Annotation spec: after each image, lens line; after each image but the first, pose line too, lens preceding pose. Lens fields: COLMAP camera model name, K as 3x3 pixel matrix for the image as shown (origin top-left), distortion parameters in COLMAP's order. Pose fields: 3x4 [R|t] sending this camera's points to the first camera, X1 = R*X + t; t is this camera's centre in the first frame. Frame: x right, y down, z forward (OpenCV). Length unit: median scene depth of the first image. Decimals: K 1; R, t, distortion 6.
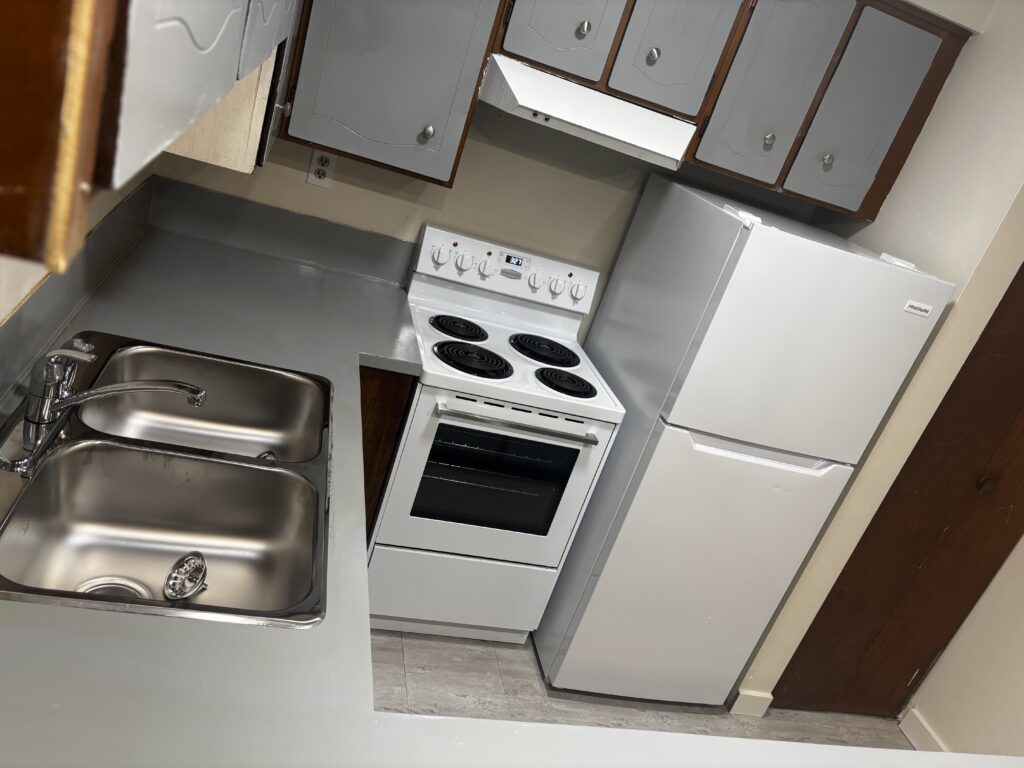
lens RADIAL K [[782.7, 0, 510.9], [0, 782.7, 384.1], [0, 0, 1]] dist [0.033244, -0.001591]
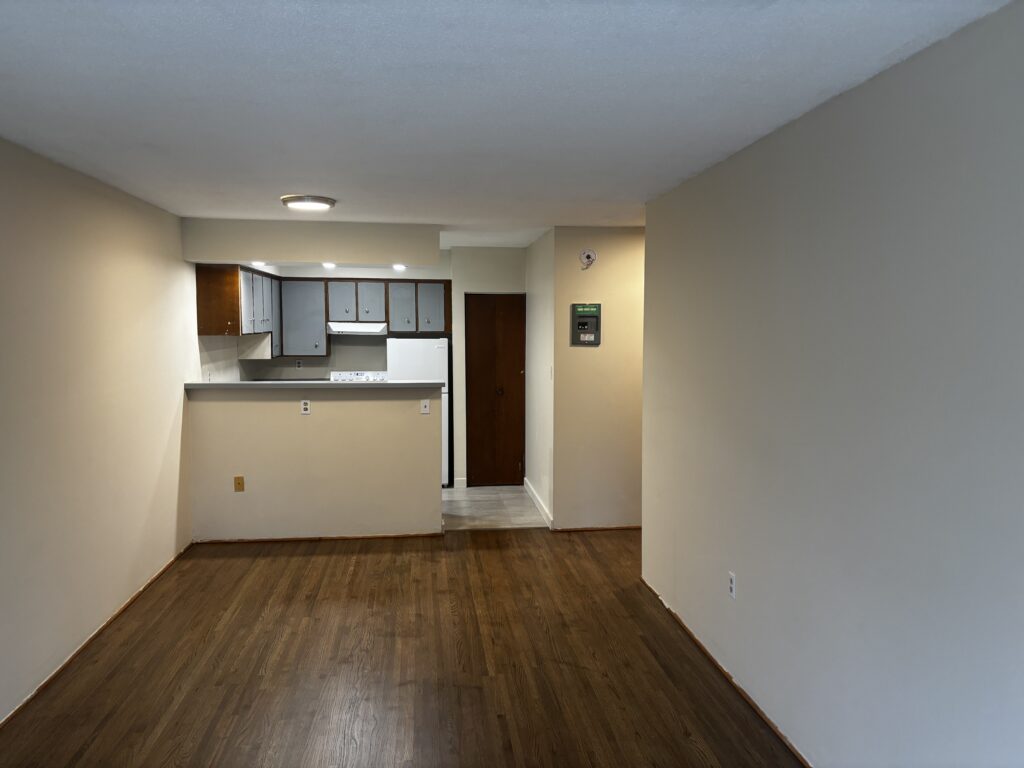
lens RADIAL K [[782.7, 0, 513.5], [0, 782.7, 383.8], [0, 0, 1]] dist [0.033244, -0.001591]
pose [[0.949423, -0.296320, -0.103880, 1.129773], [0.246743, 0.908658, -0.336836, 1.364946], [0.194202, 0.294168, 0.935816, -2.334143]]
